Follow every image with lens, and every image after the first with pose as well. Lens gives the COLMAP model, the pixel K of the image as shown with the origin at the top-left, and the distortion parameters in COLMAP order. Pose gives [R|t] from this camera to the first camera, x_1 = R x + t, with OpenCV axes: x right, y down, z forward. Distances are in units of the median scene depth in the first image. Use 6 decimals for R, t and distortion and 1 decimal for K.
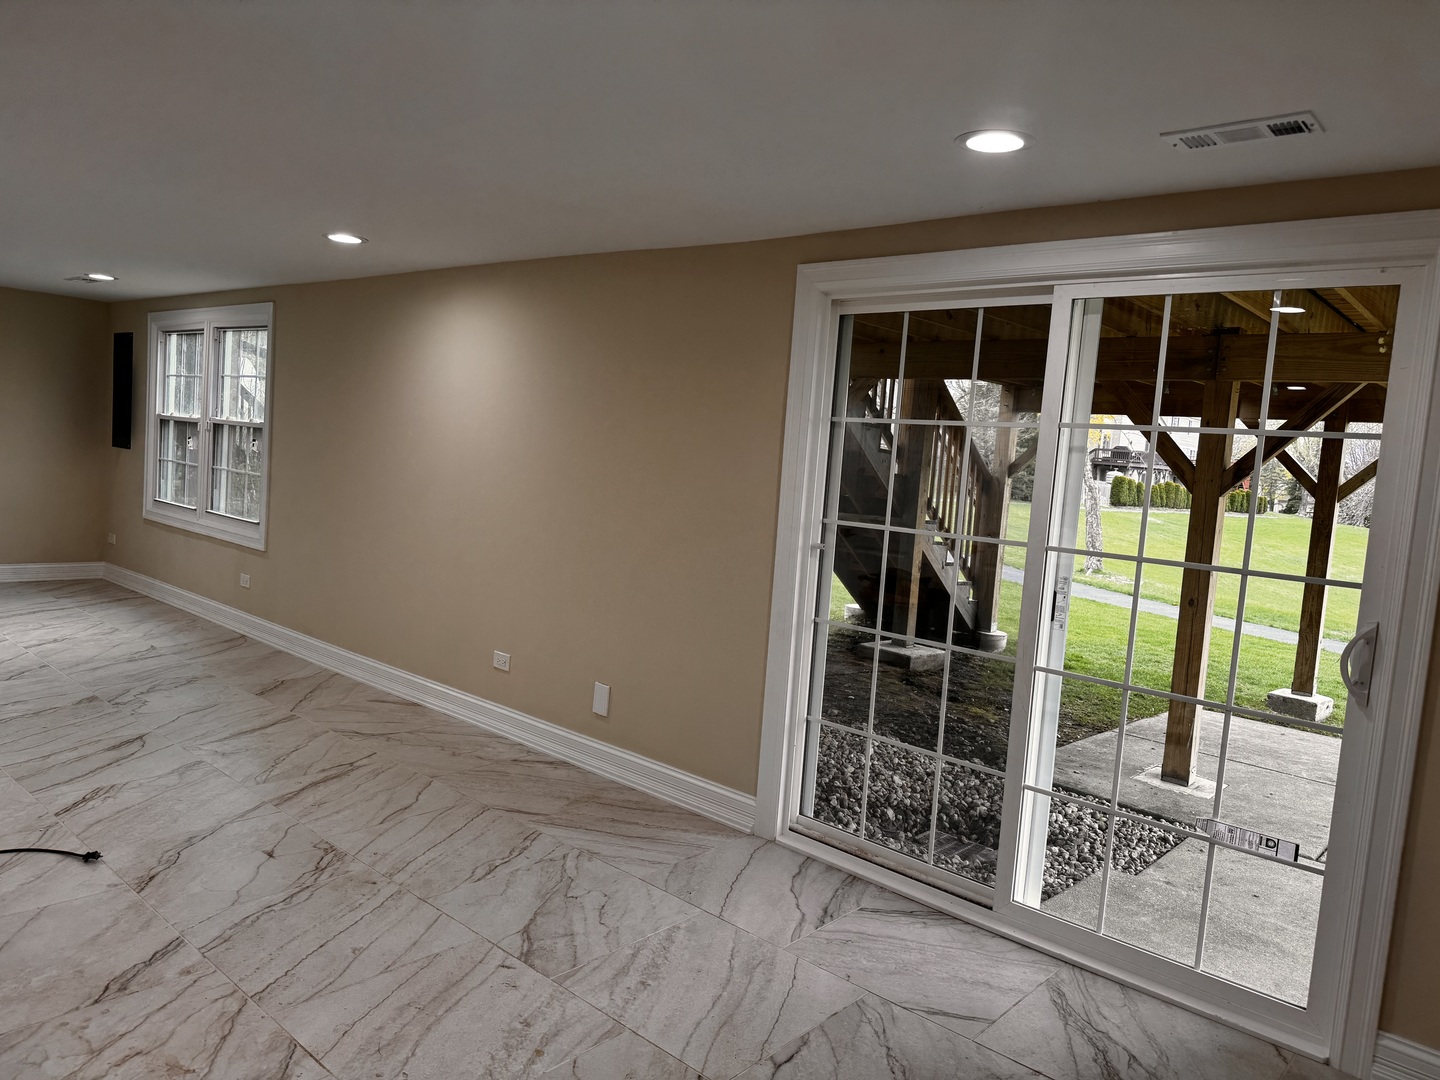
lens RADIAL K [[1016.2, 0, 708.8], [0, 1016.2, 529.0], [0, 0, 1]] dist [0.040714, -0.048238]
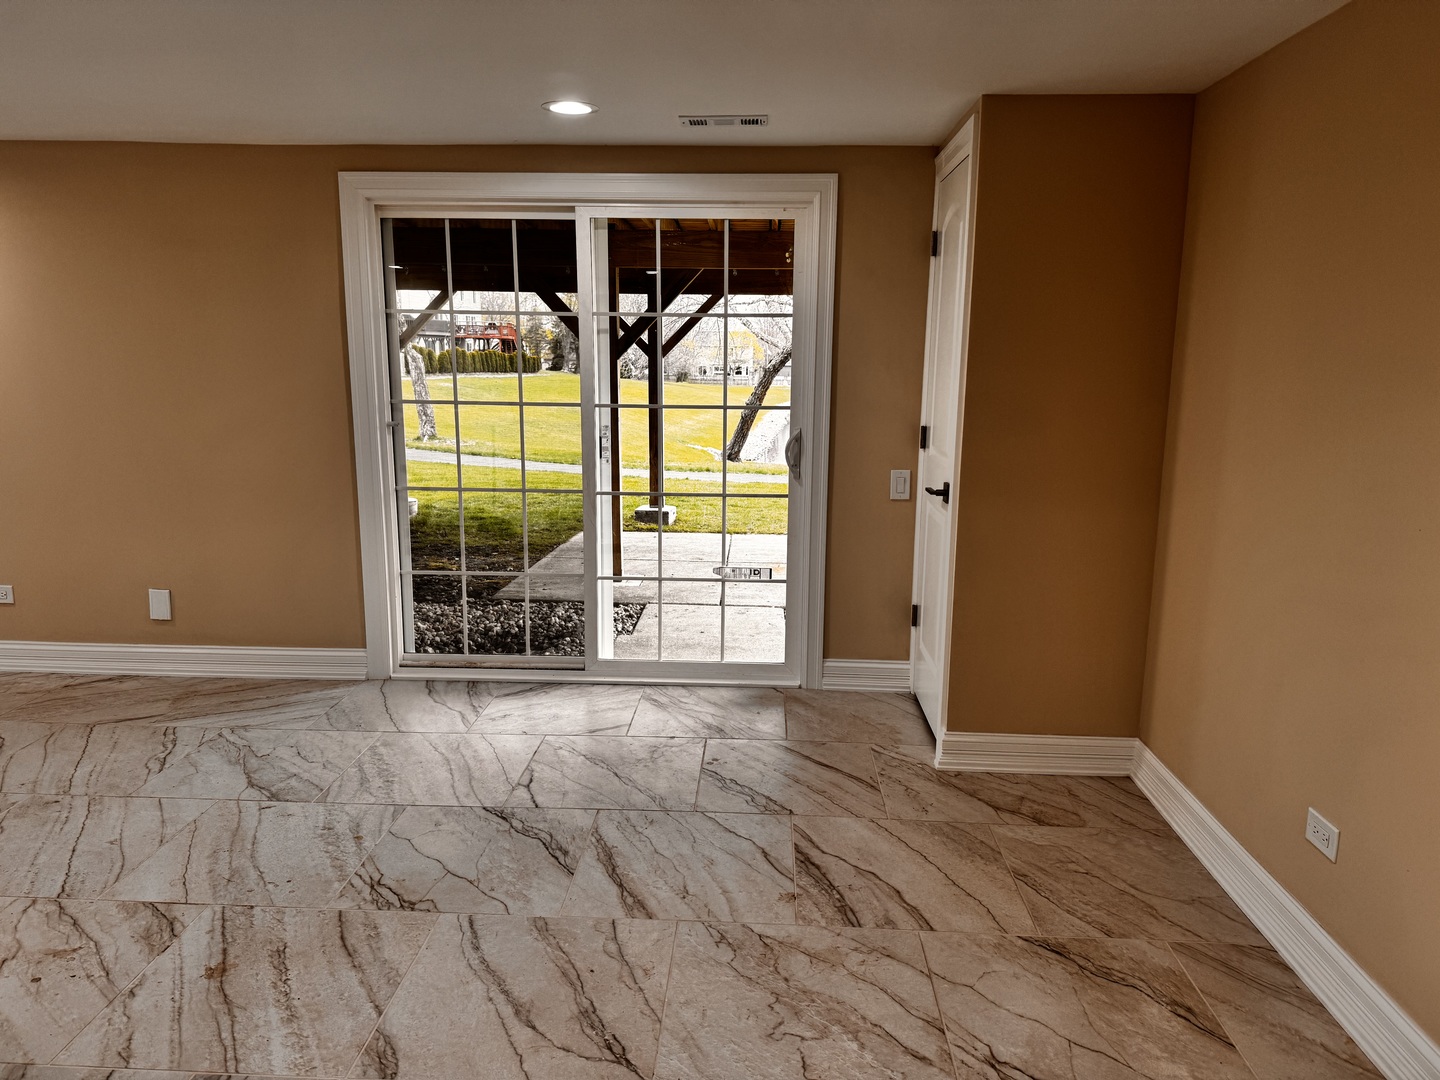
lens RADIAL K [[1016.2, 0, 733.4], [0, 1016.2, 547.1], [0, 0, 1]] dist [0.040714, -0.048238]
pose [[0.768949, -0.182584, 0.612683, -0.282282], [0.094408, 0.980273, 0.173641, -0.009995], [-0.632301, -0.075679, 0.771018, -0.134199]]
